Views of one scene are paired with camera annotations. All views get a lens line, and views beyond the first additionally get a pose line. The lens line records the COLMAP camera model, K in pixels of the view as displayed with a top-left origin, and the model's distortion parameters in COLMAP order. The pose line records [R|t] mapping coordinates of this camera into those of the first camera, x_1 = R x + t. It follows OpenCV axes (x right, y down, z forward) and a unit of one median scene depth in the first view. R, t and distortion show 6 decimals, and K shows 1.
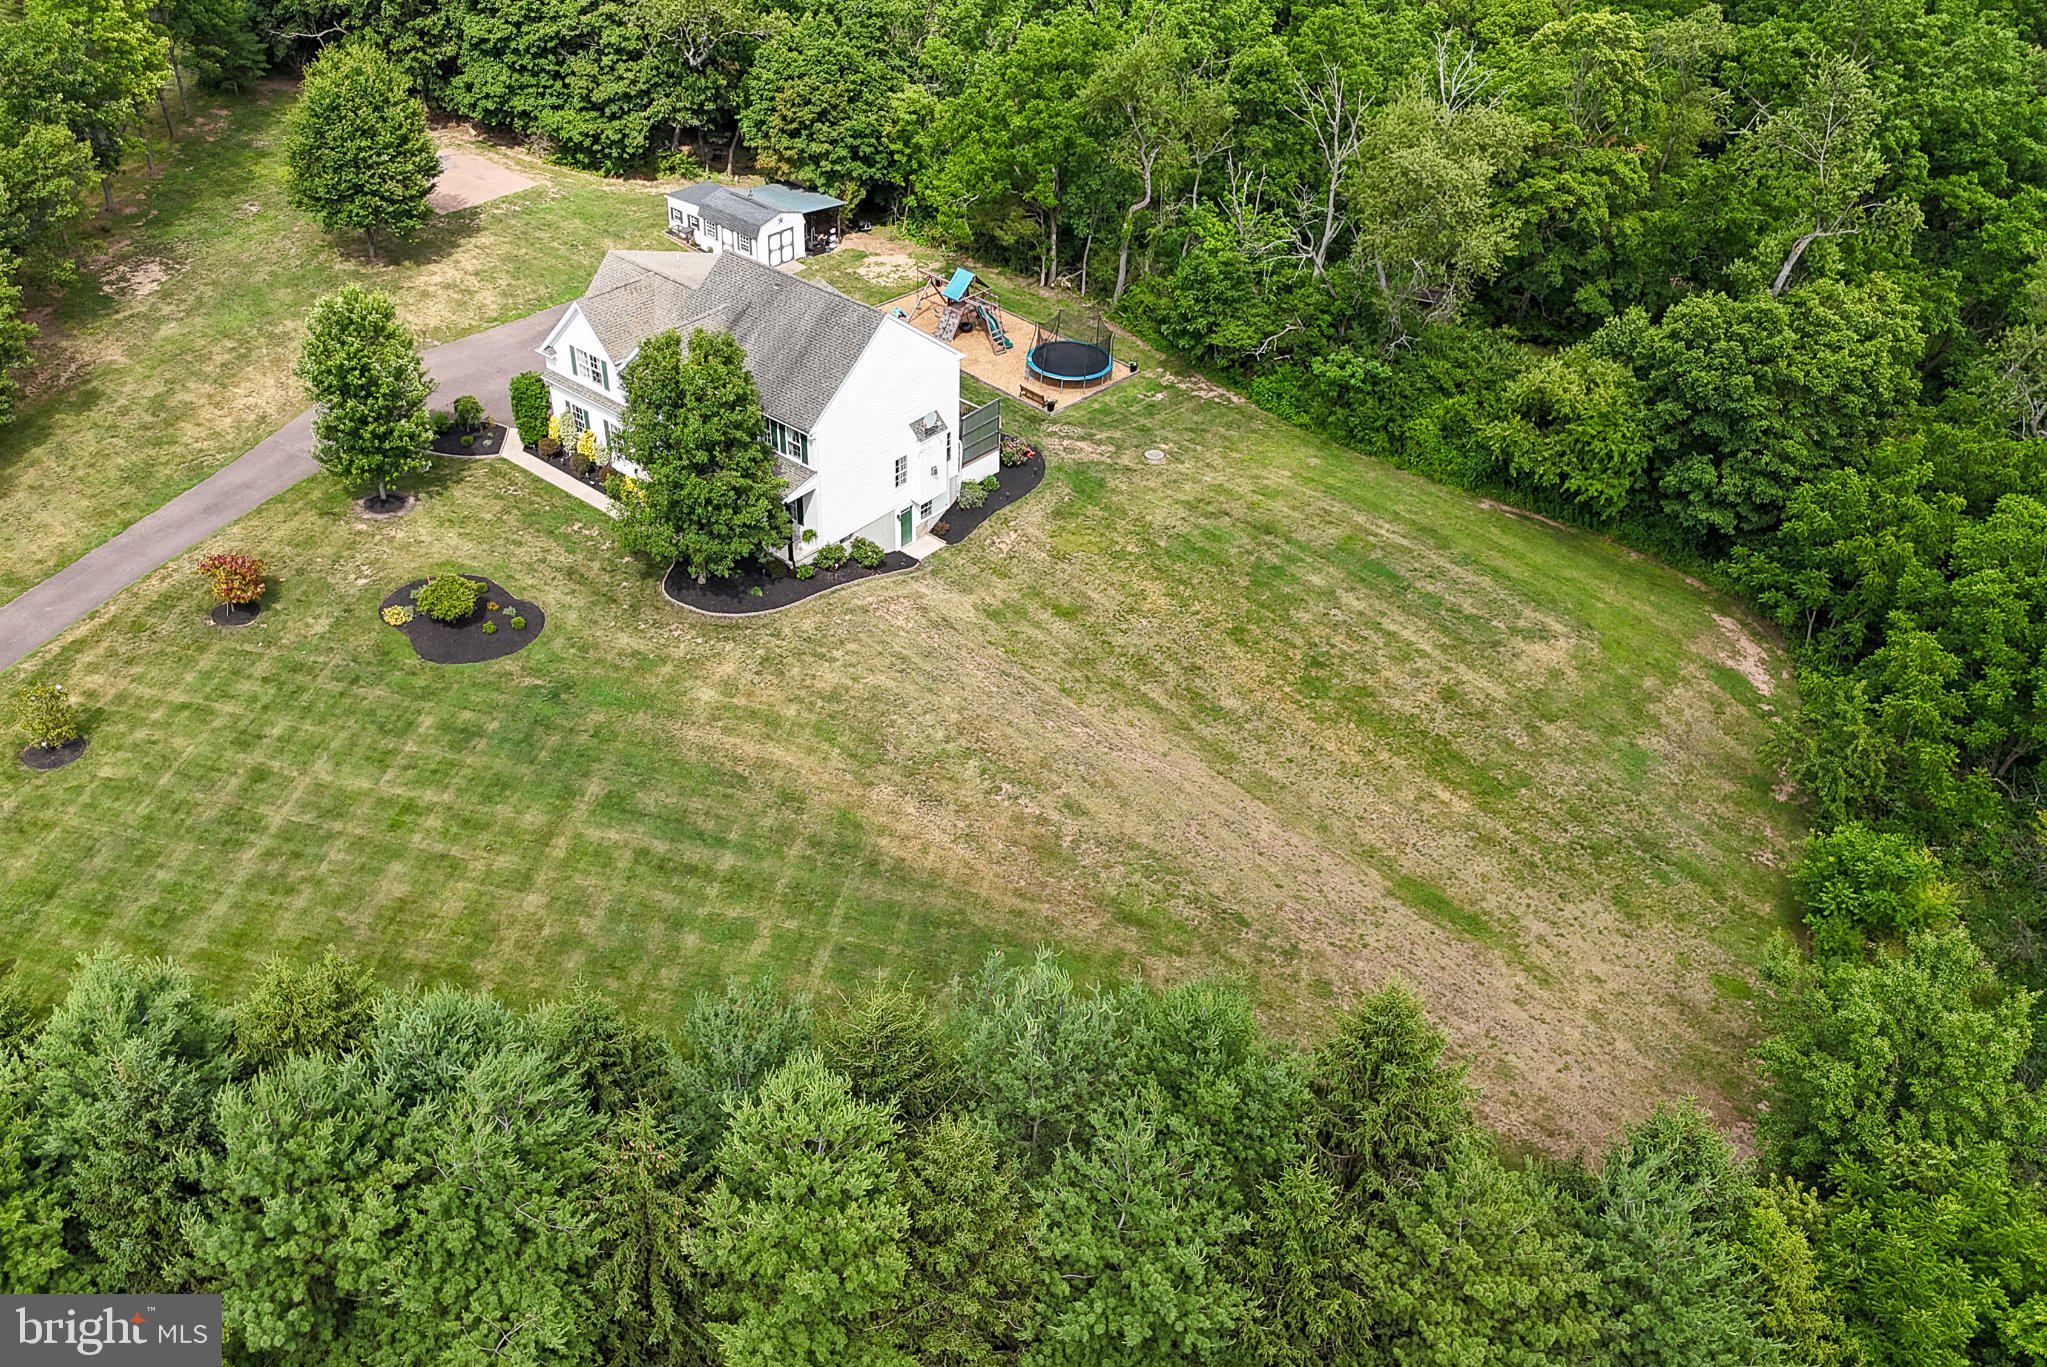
lens RADIAL K [[1855.6, 0, 953.9], [0, 1855.6, 658.0], [0, 0, 1]] dist [0.035805, -0.007695]
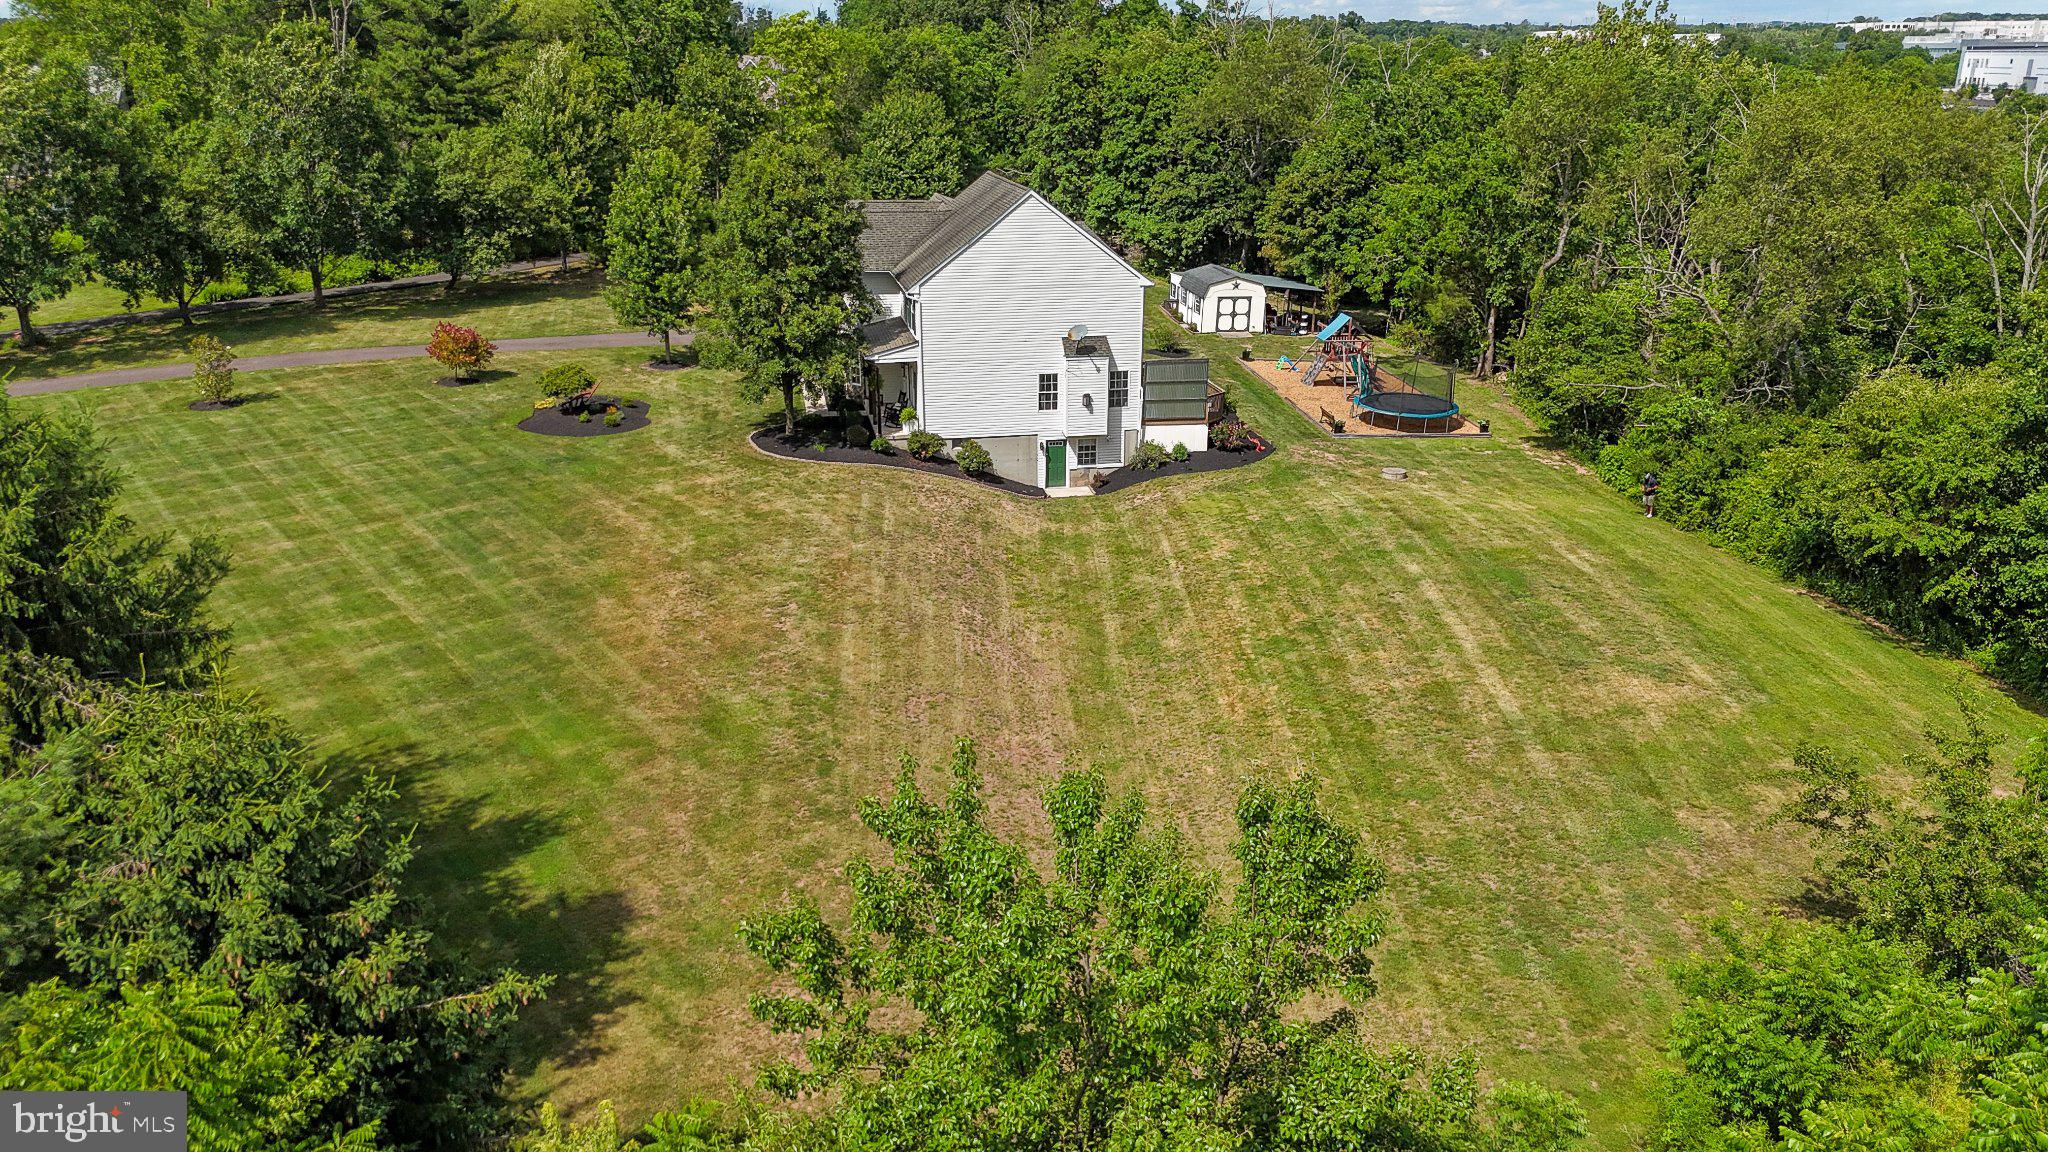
lens RADIAL K [[1510.0, 0, 1031.1], [0, 1510.0, 572.3], [0, 0, 1]] dist [0.059848, -0.046318]
pose [[0.782788, 0.188040, -0.593198, 0.409896], [-0.356447, 0.916866, -0.179729, 0.113370], [0.510087, 0.352133, 0.784738, 0.439498]]
